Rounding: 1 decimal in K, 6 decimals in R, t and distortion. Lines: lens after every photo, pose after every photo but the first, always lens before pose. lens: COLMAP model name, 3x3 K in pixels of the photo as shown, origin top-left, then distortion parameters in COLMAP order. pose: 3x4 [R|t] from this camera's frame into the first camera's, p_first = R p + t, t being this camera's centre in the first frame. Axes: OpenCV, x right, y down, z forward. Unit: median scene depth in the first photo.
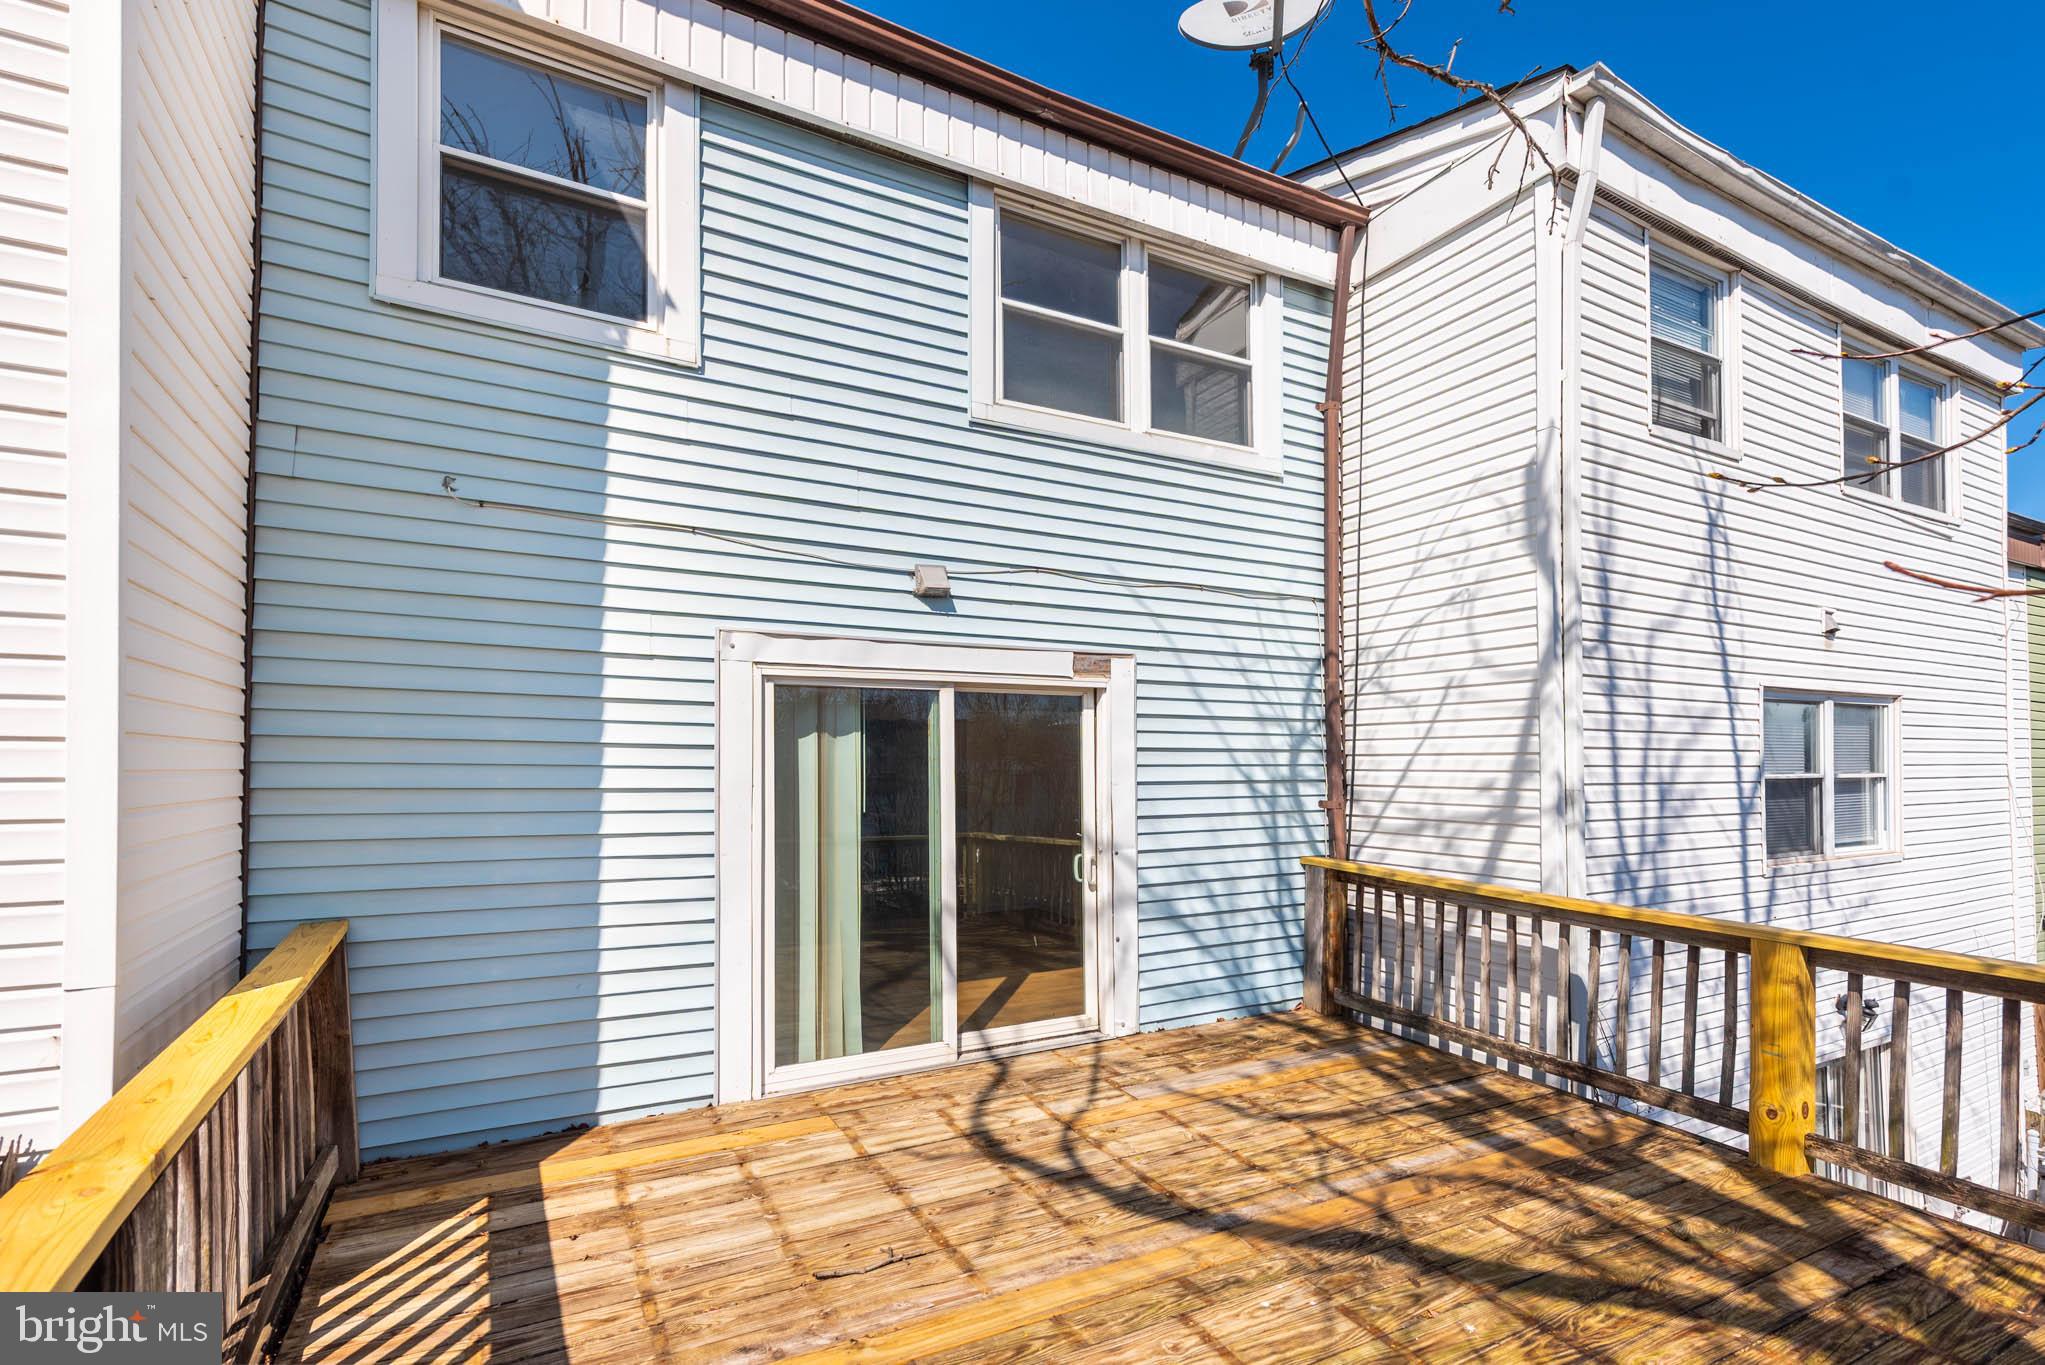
lens RADIAL K [[938.3, 0, 1022.9], [0, 938.3, 756.9], [0, 0, 1]] dist [0.000545, 0.000020]
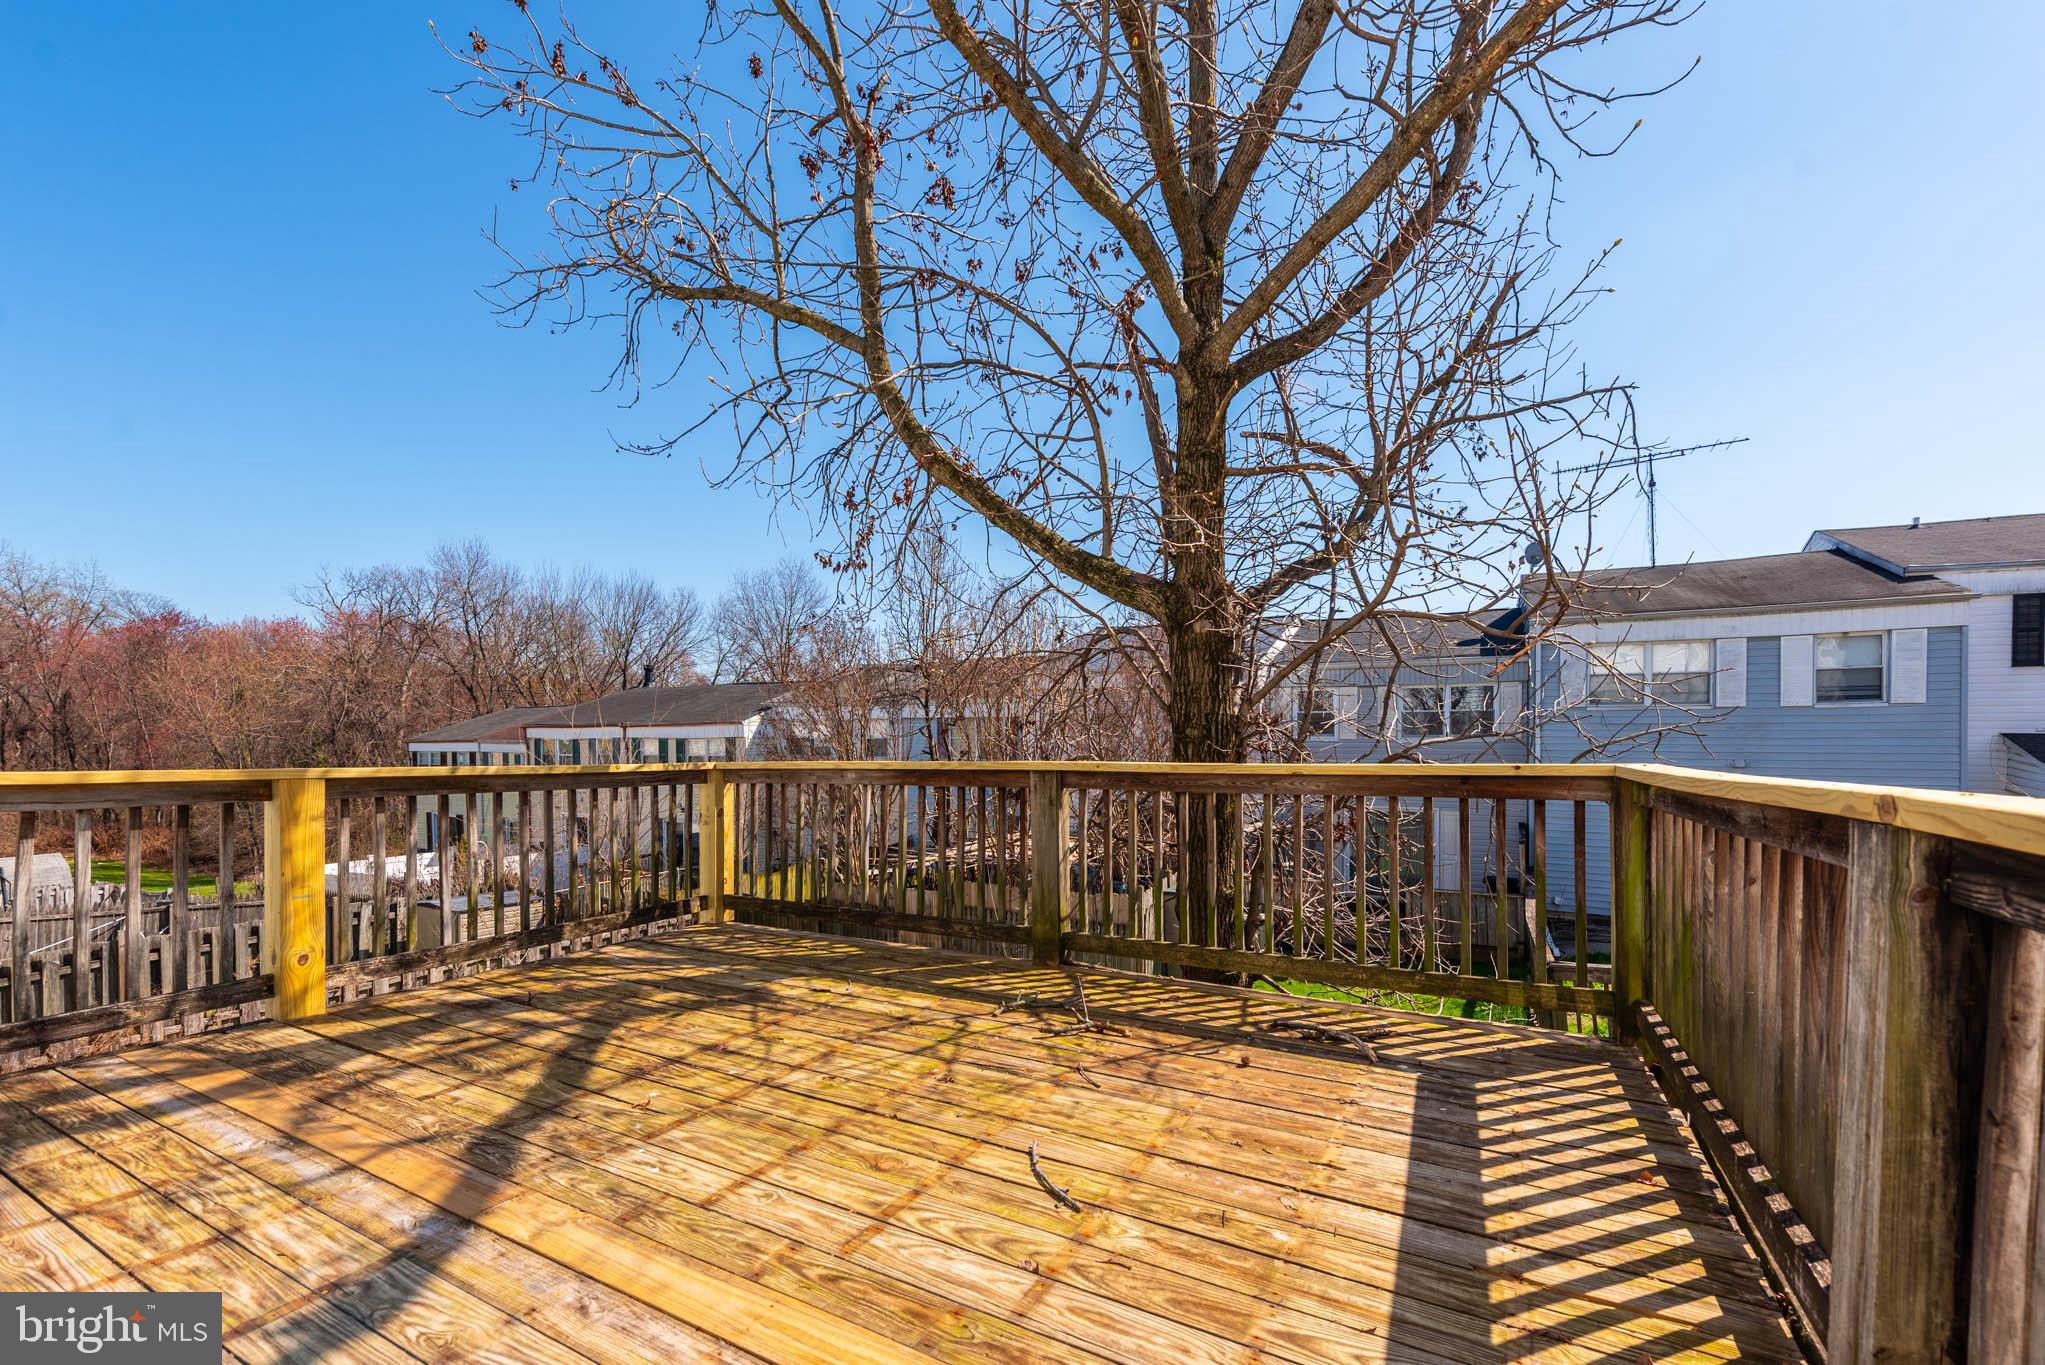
lens RADIAL K [[851.0, 0, 1025.3], [0, 851.0, 714.5], [0, 0, 1]] dist [0.002541, 0.000058]
pose [[-0.537521, 0.015020, 0.843117, -0.576634], [-0.004219, 0.999781, -0.020500, 0.138771], [-0.843240, -0.014576, -0.537340, 1.032877]]
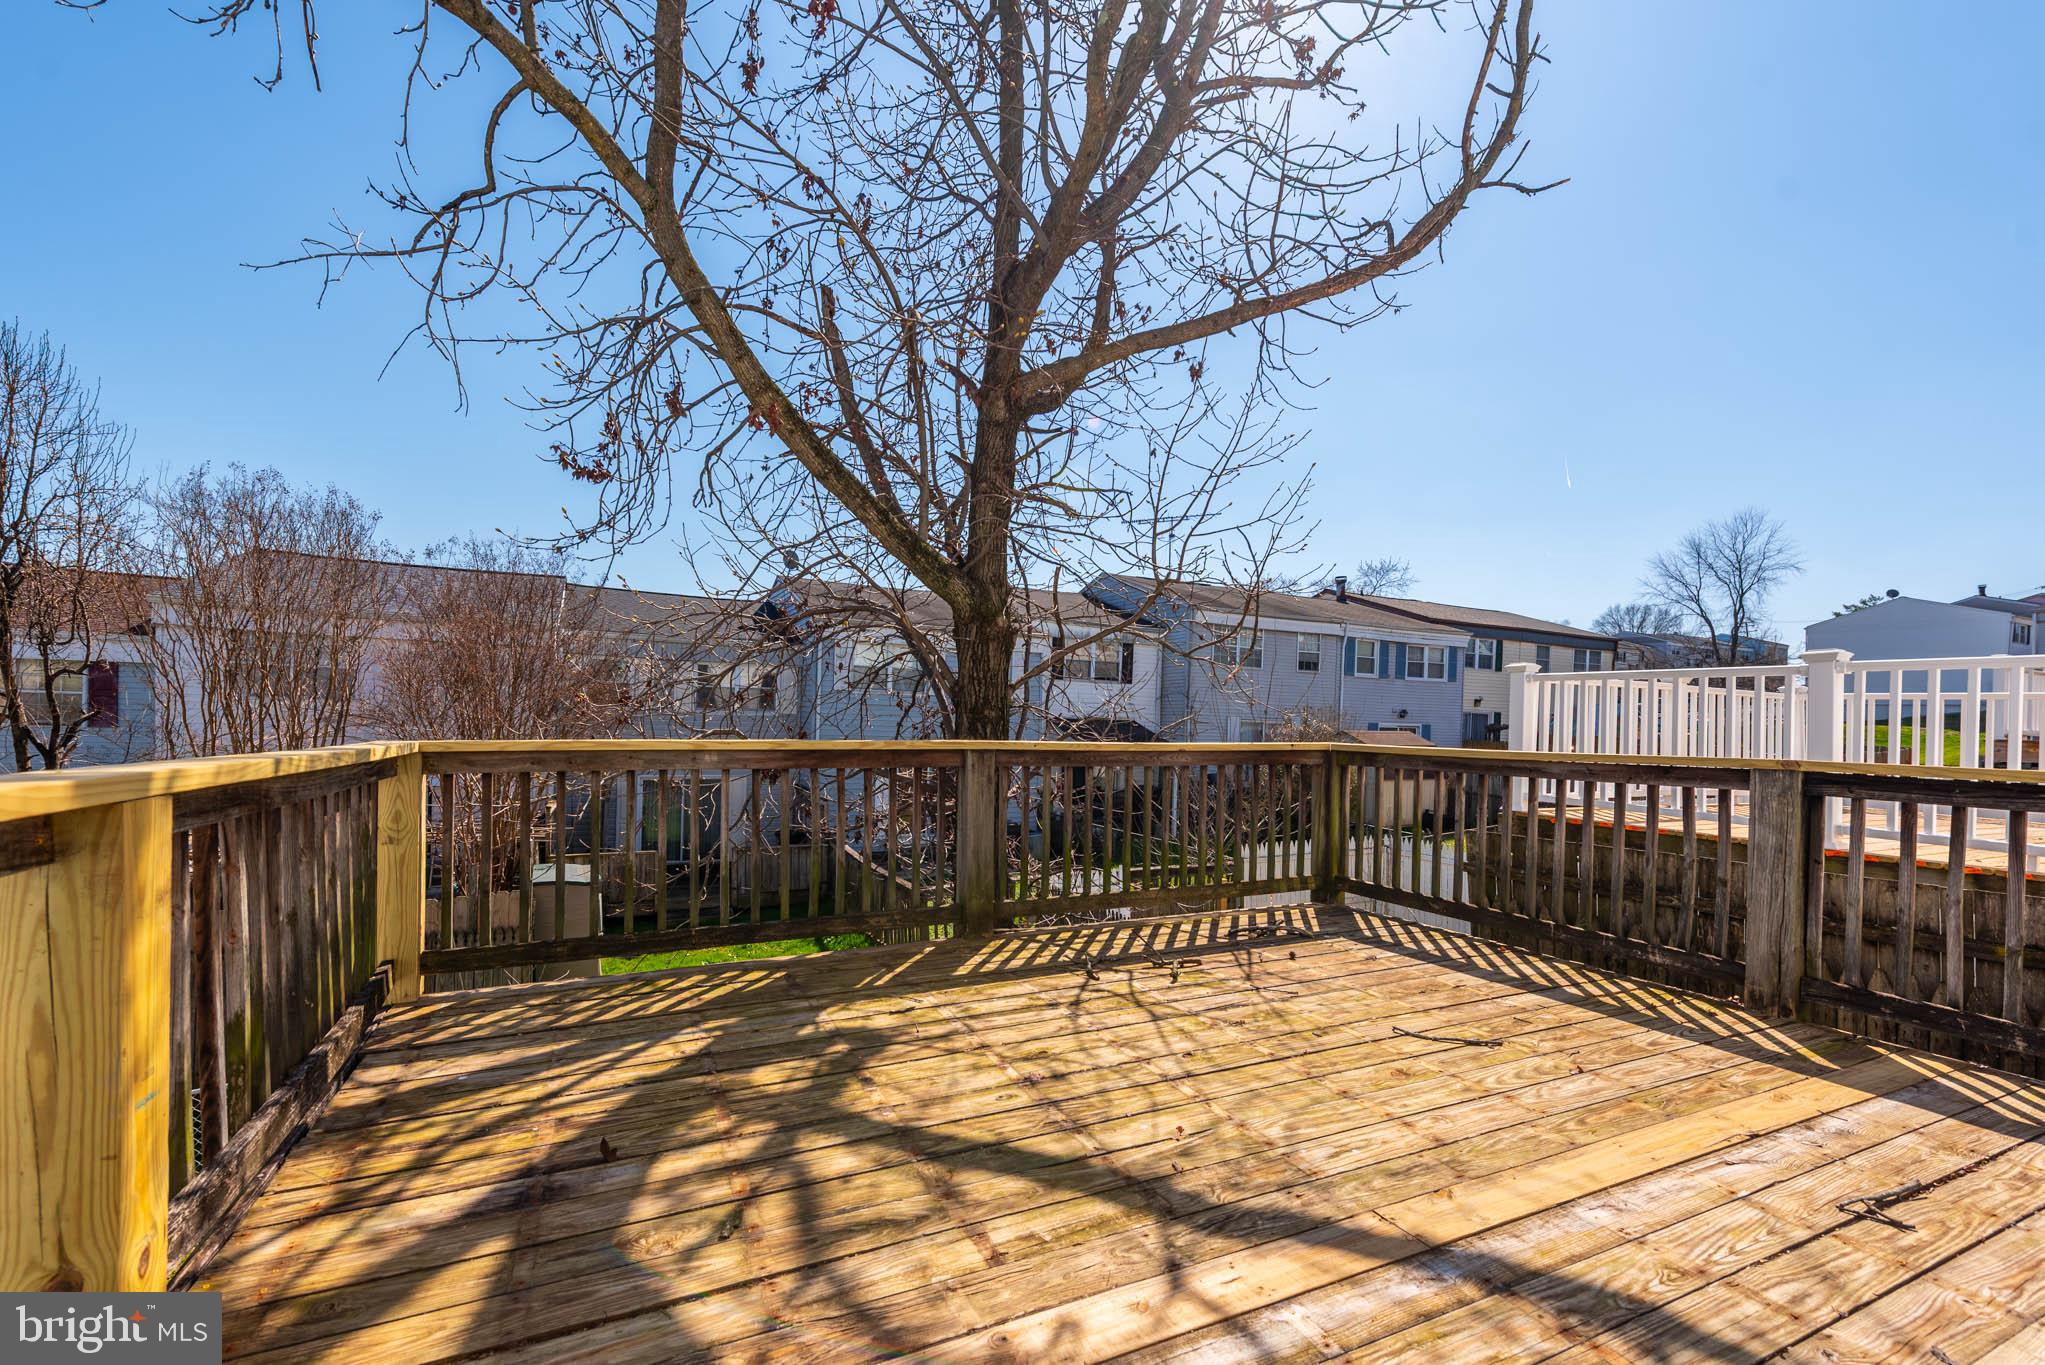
lens RADIAL K [[811.6, 0, 1013.1], [0, 811.6, 717.6], [0, 0, 1]] dist [0.002132, 0.000178]
pose [[-0.995840, -0.032765, 0.085023, 0.488836], [-0.032943, 0.999457, -0.000695, 0.147521], [-0.084954, -0.003493, -0.996379, 1.648849]]
